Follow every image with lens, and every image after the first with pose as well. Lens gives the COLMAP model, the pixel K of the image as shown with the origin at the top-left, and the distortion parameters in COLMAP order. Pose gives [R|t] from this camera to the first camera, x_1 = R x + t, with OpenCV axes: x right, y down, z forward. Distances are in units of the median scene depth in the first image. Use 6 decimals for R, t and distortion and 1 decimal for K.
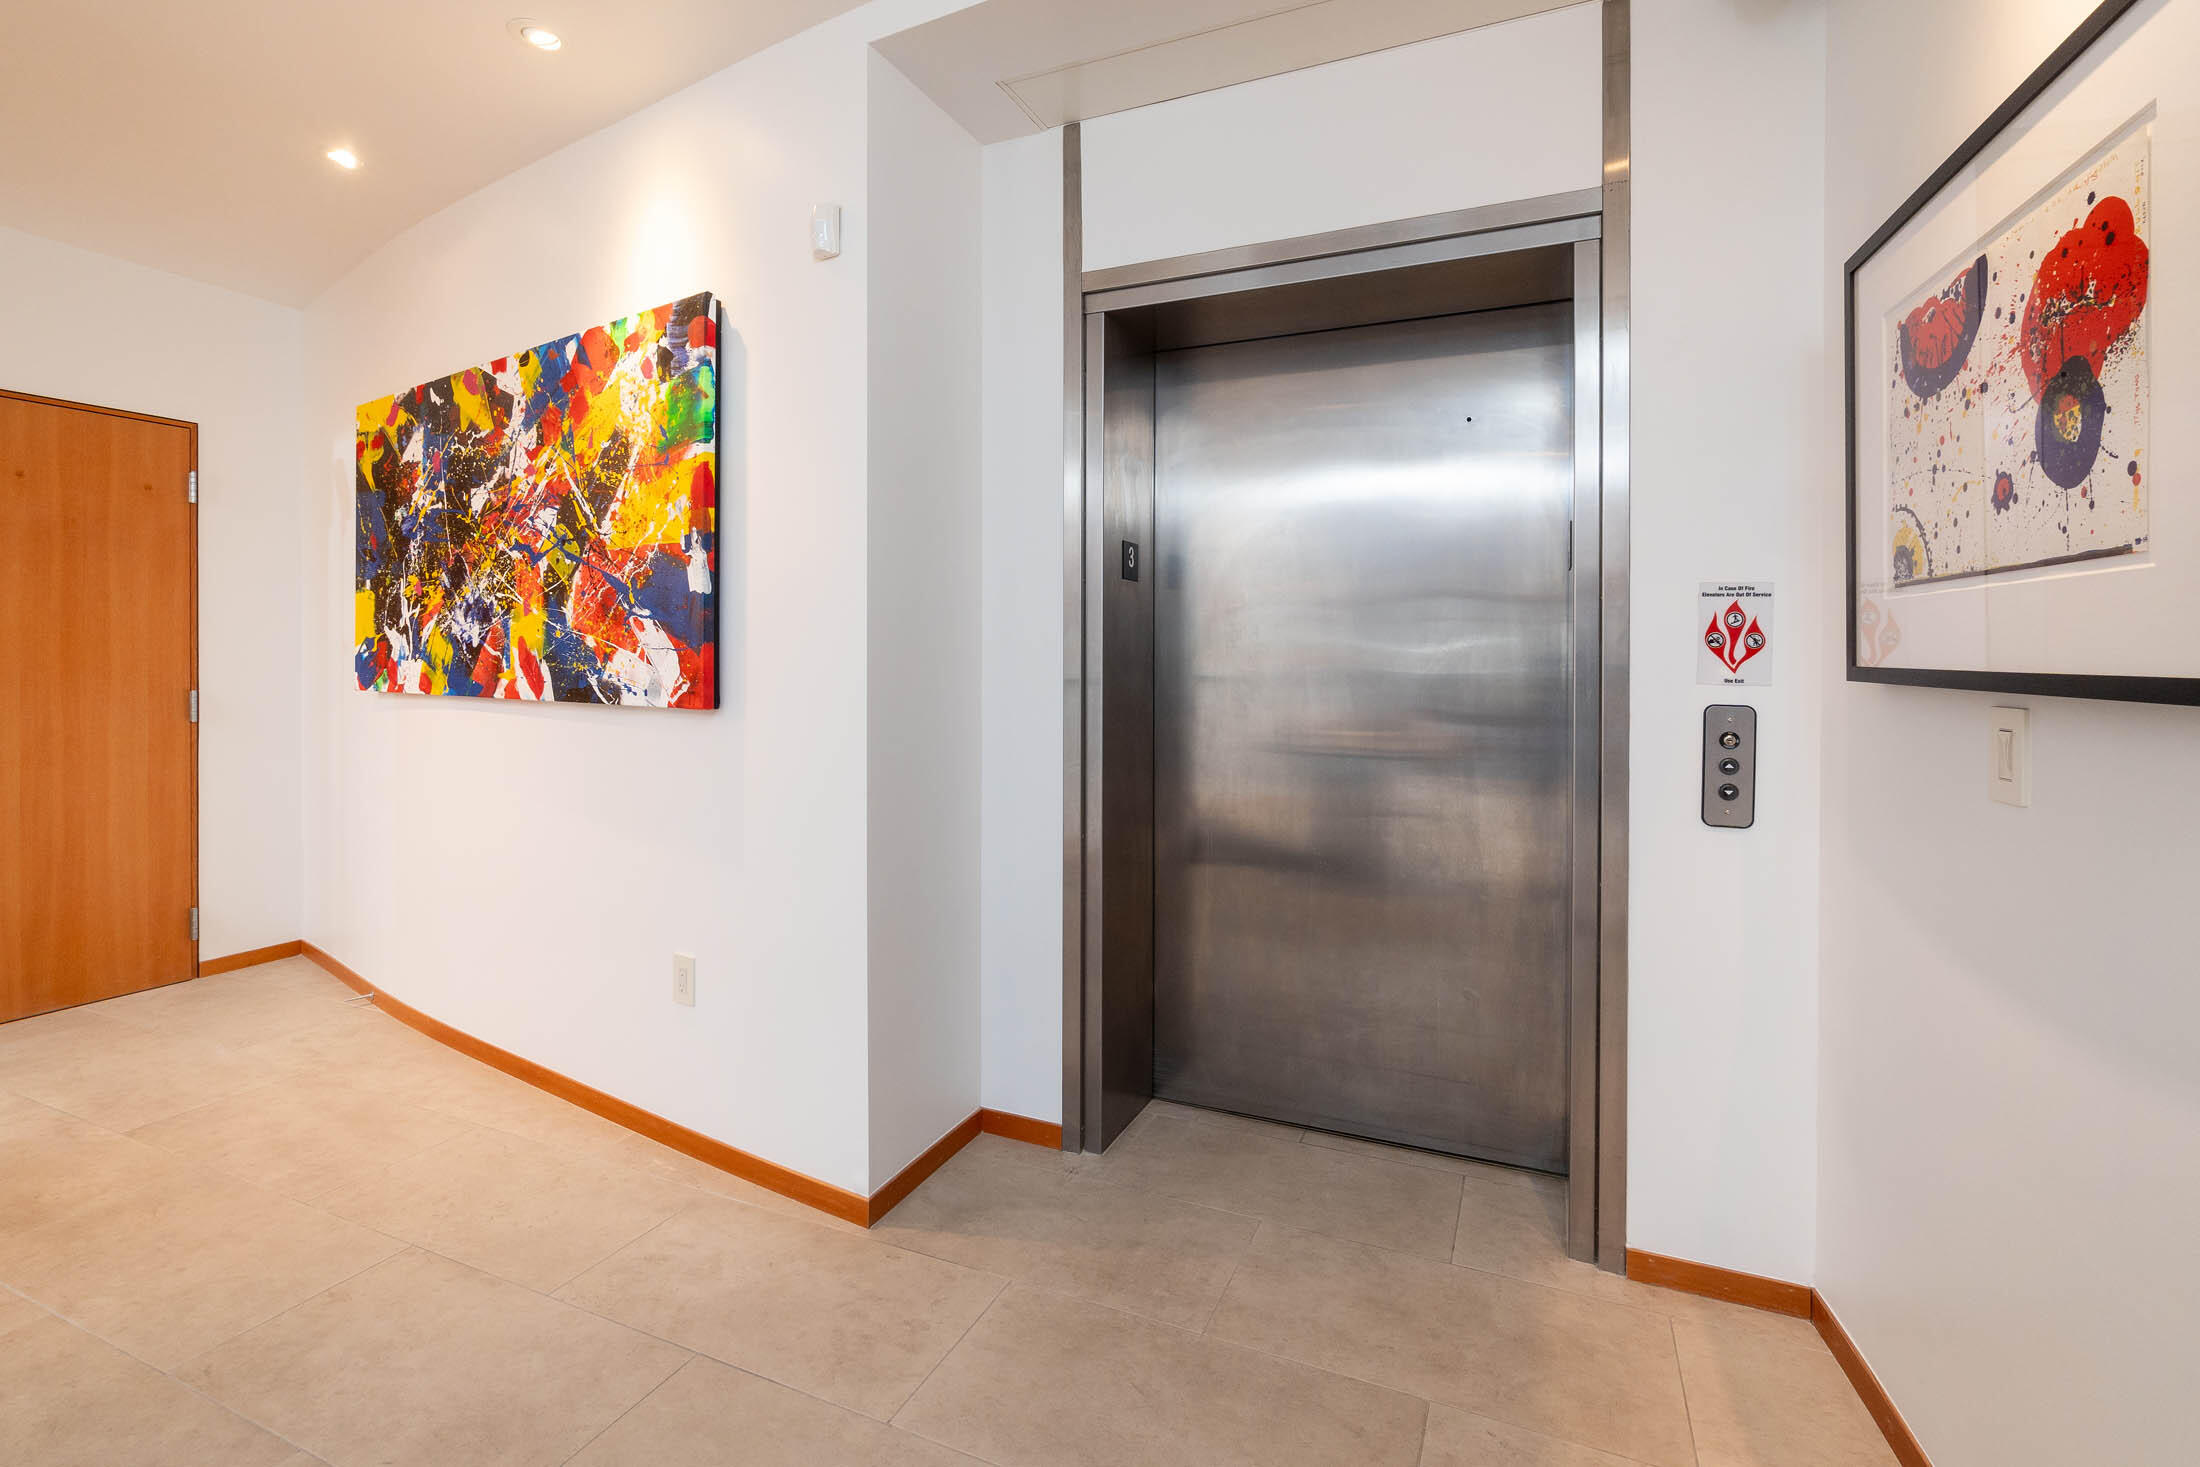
lens RADIAL K [[964.1, 0, 1099.8], [0, 964.1, 744.2], [0, 0, 1]] dist [0.000063, 0.000058]
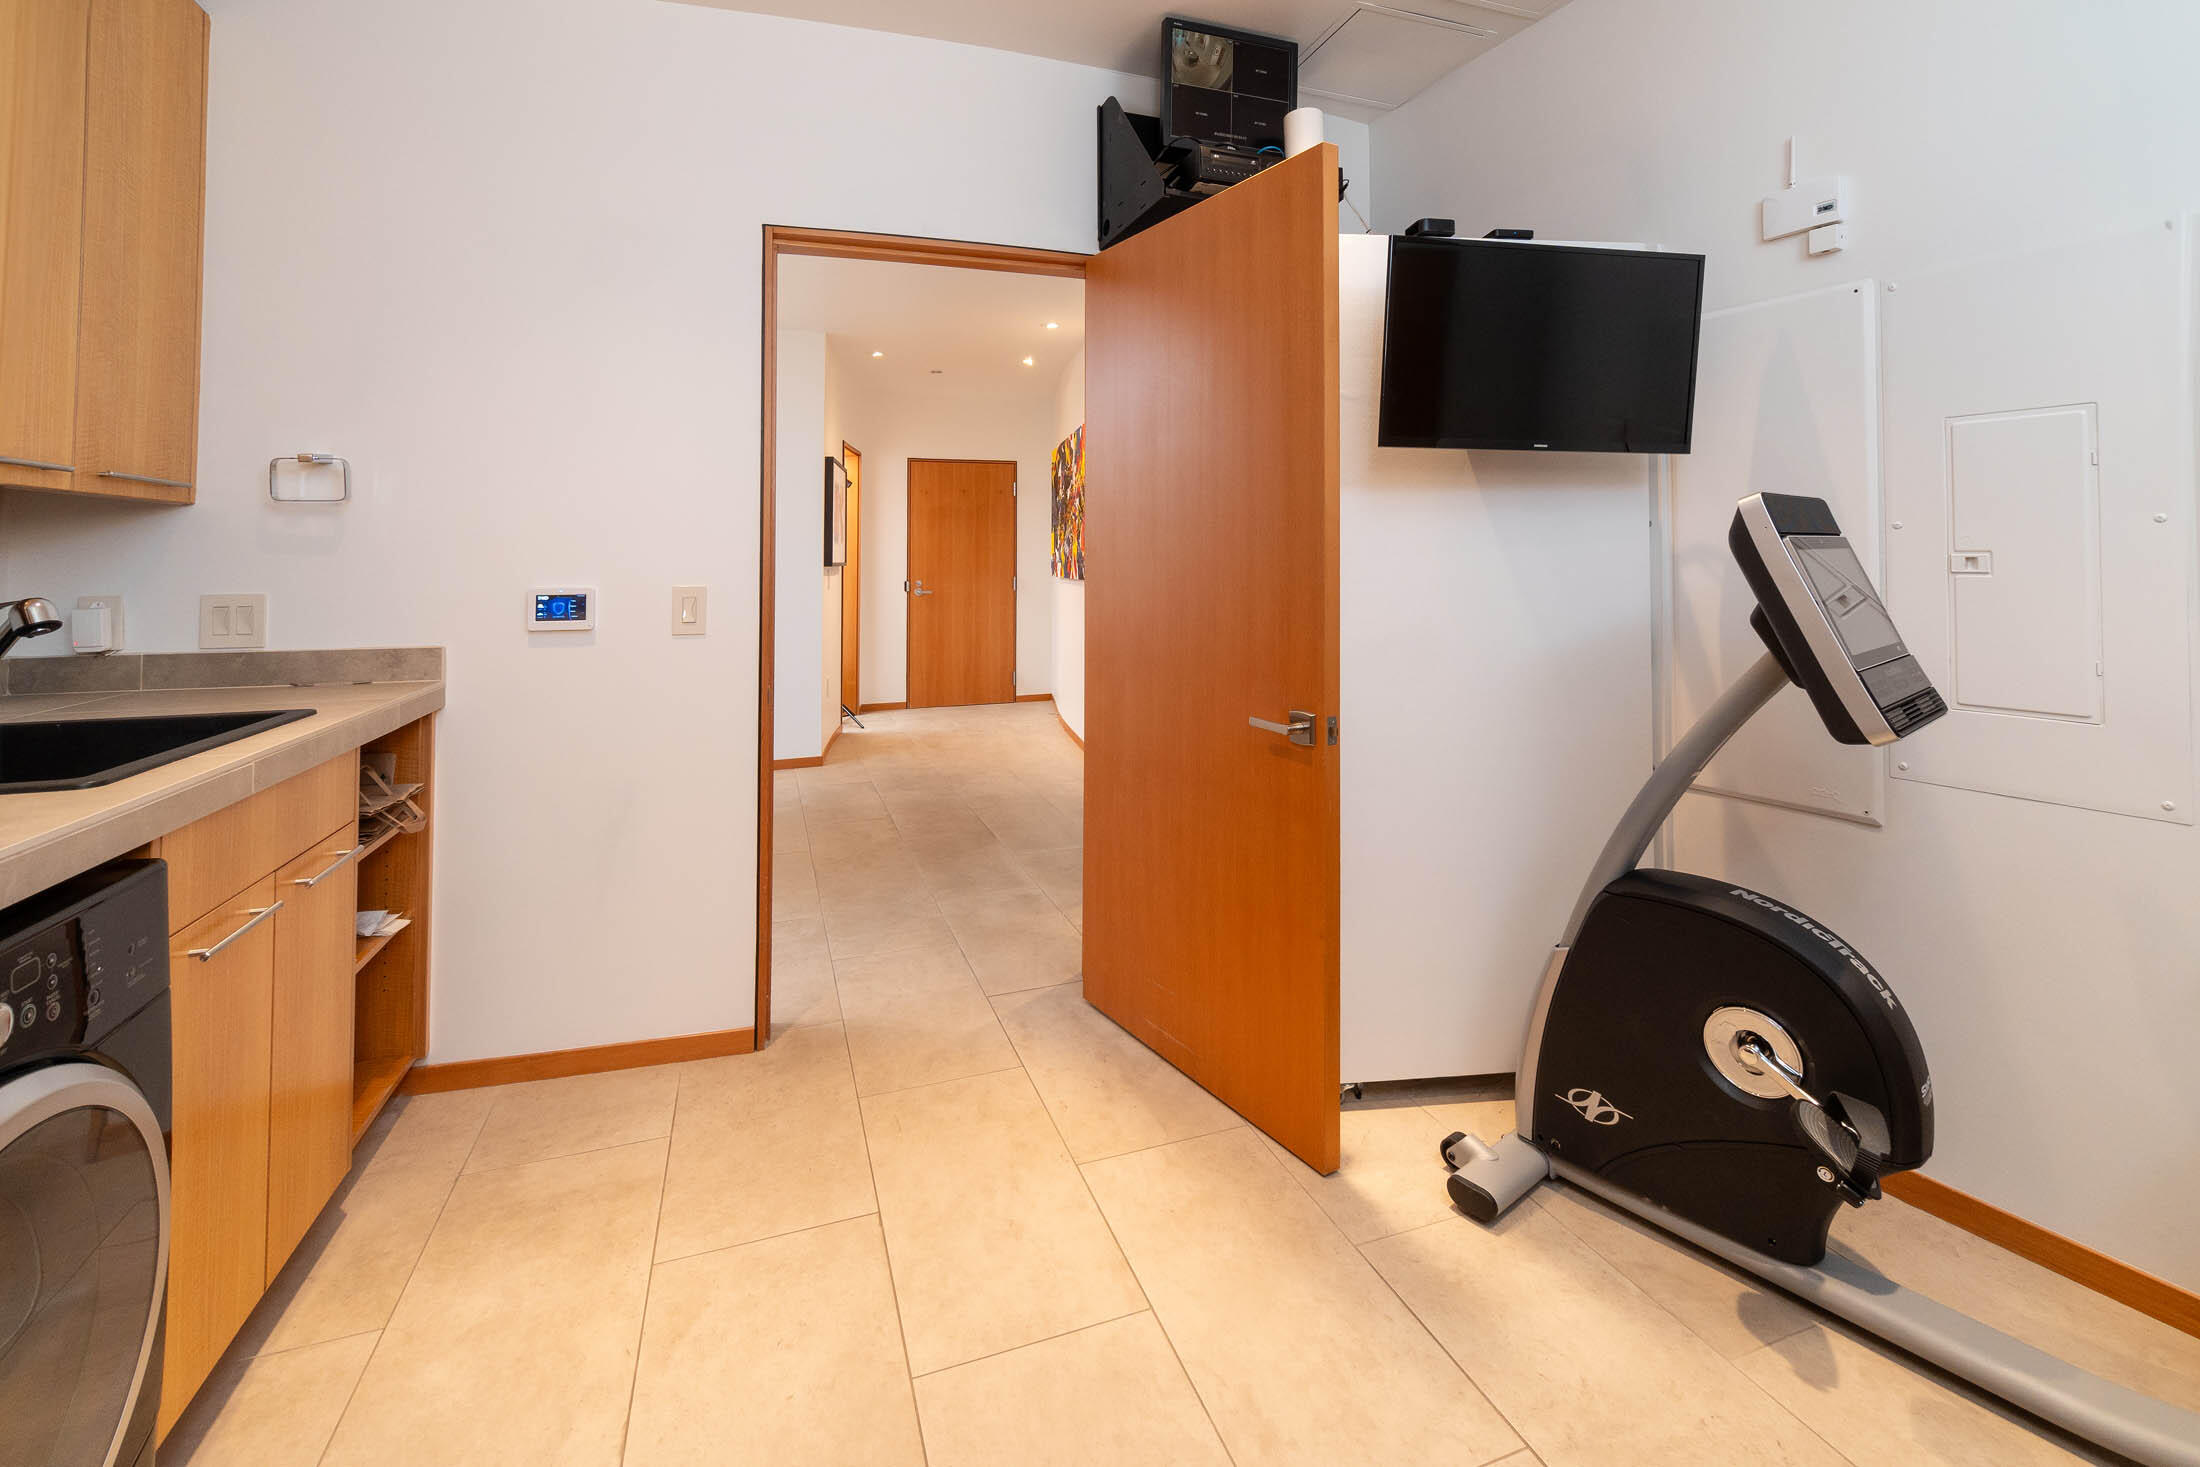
lens RADIAL K [[964.1, 0, 1099.8], [0, 964.1, 744.2], [0, 0, 1]] dist [0.000063, 0.000058]
pose [[0.677303, 0.127321, -0.724603, 0.961196], [-0.052712, 0.990778, 0.124820, 0.044005], [0.733813, -0.046346, 0.677768, -0.459193]]
